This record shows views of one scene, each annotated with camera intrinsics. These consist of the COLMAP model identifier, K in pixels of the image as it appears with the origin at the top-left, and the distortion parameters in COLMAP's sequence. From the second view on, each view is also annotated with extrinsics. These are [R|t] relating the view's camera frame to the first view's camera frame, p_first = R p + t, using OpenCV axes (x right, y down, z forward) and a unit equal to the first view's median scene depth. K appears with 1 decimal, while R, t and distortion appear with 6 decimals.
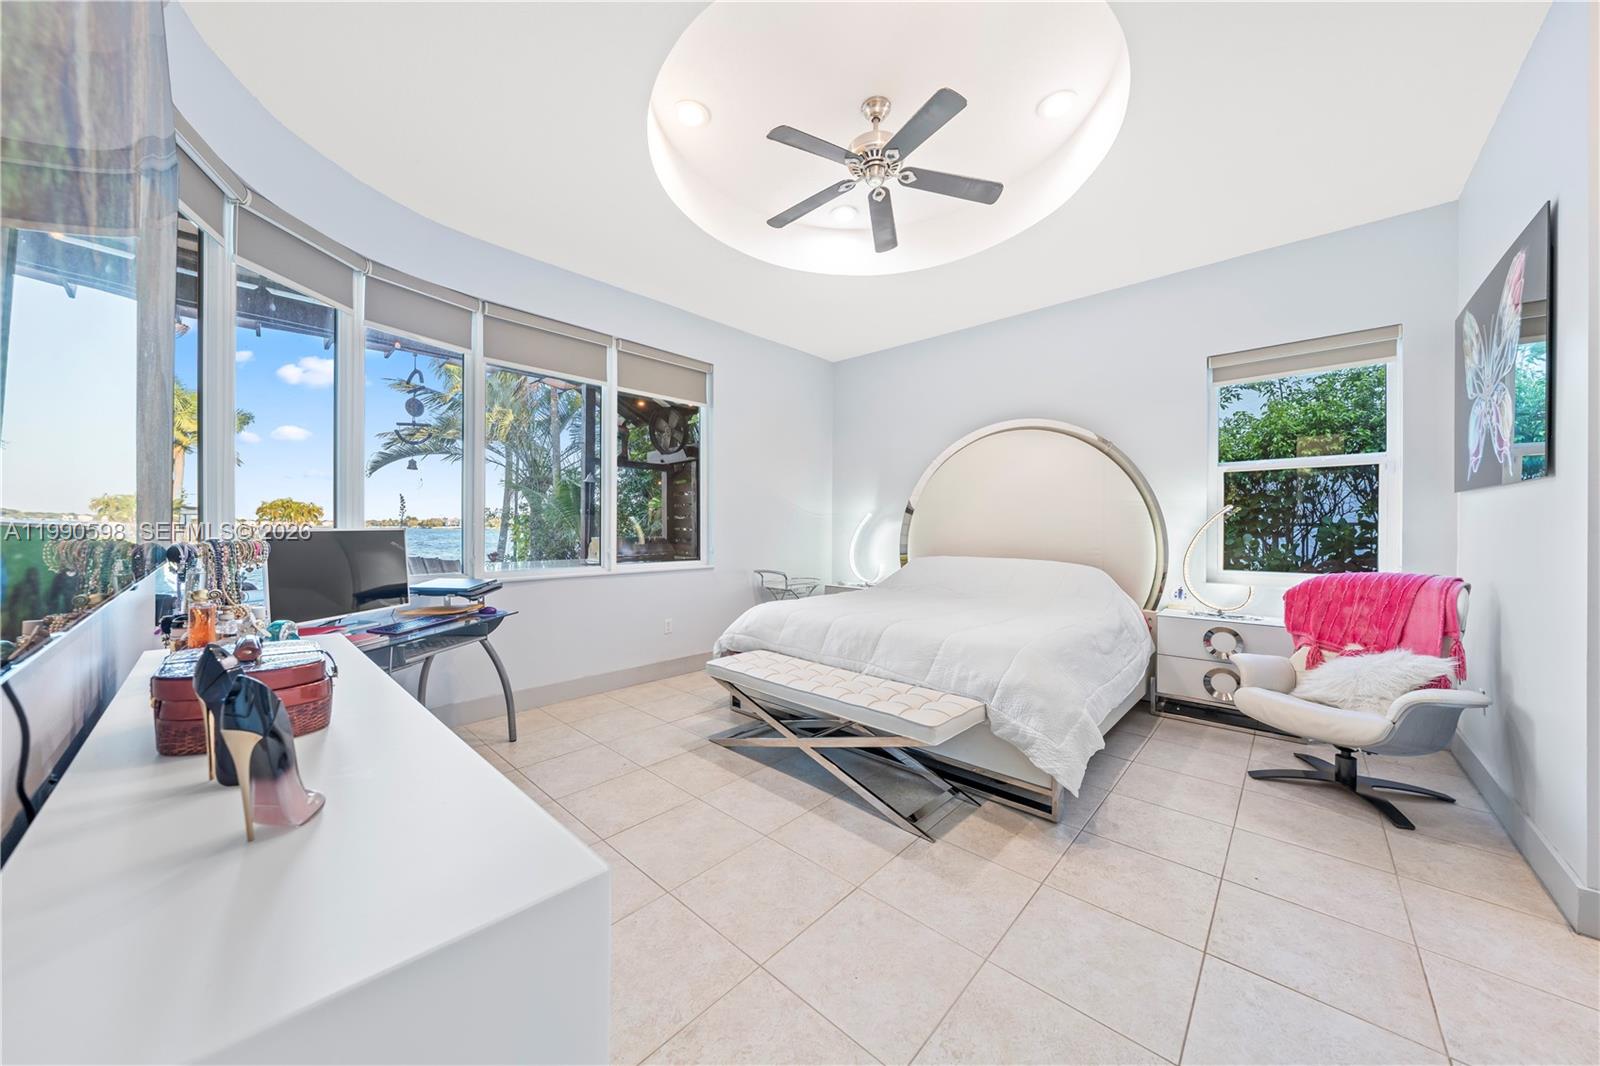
lens RADIAL K [[541.2, 0, 798.3], [0, 541.2, 537.2], [0, 0, 1]] dist [-0.004945, 0.001556]
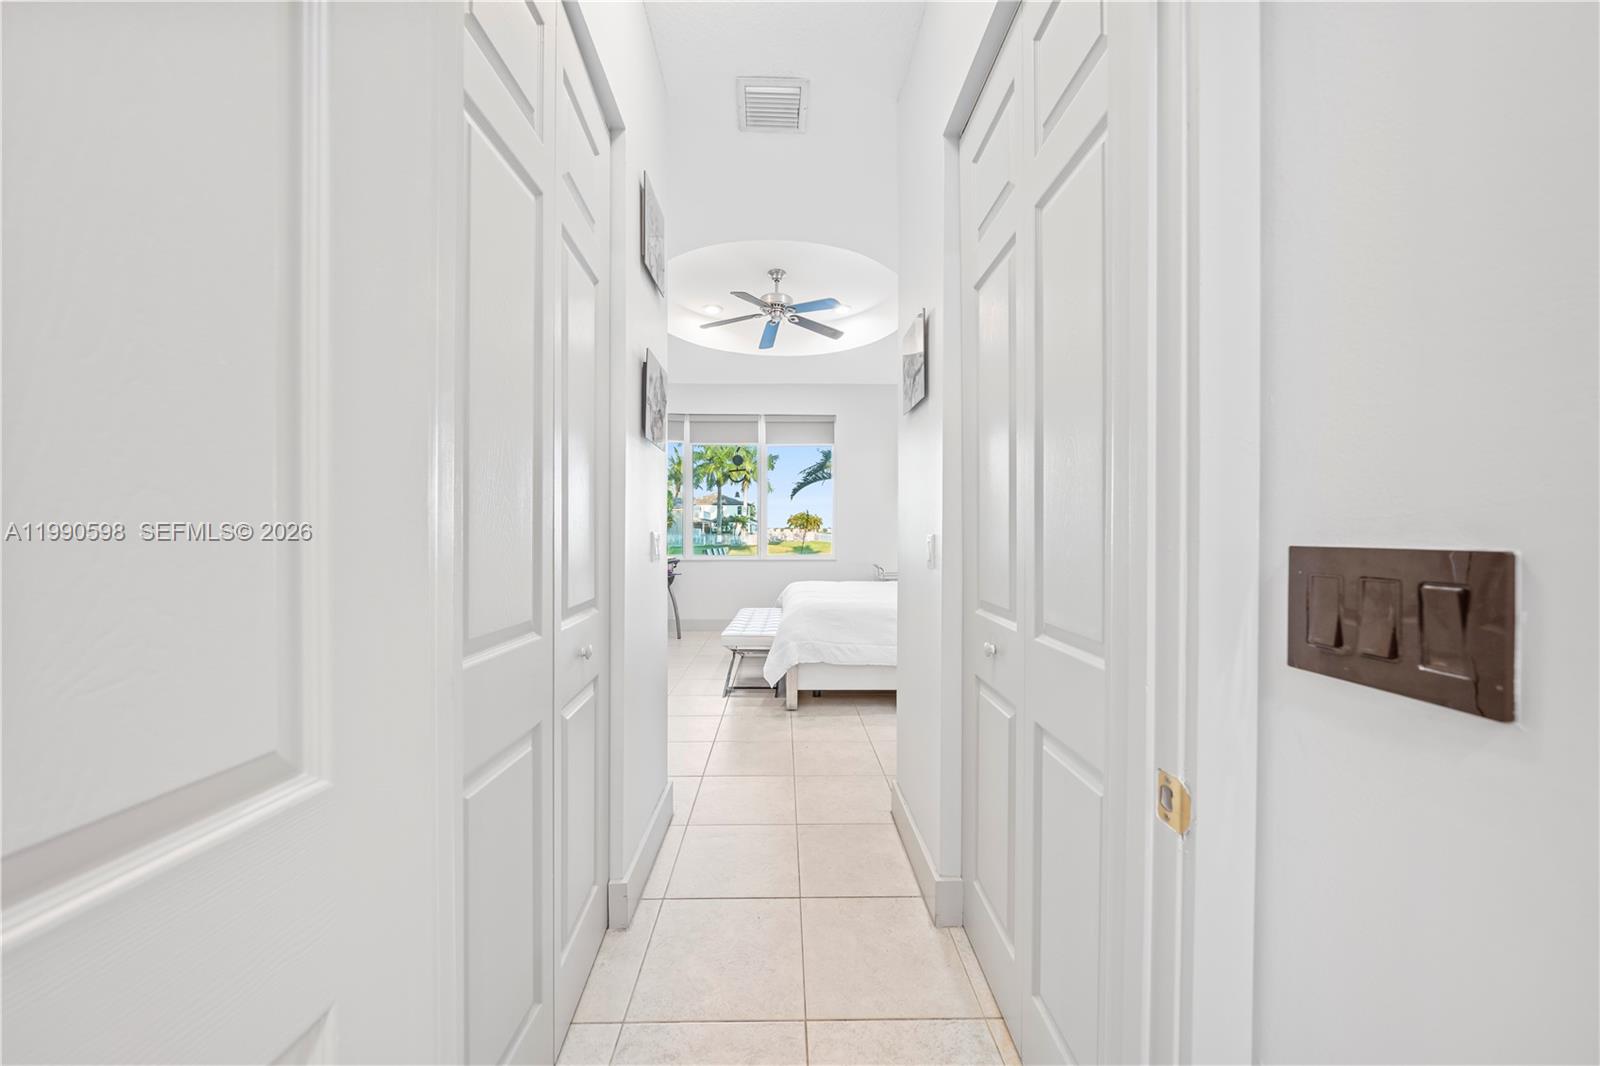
lens RADIAL K [[541.2, 0, 801.3], [0, 541.2, 532.9], [0, 0, 1]] dist [-0.004945, 0.001556]
pose [[0.702196, -0.004098, -0.711972, 1.014003], [-0.007266, 0.999890, -0.012922, 0.011955], [0.711947, 0.014247, 0.702089, -0.070066]]
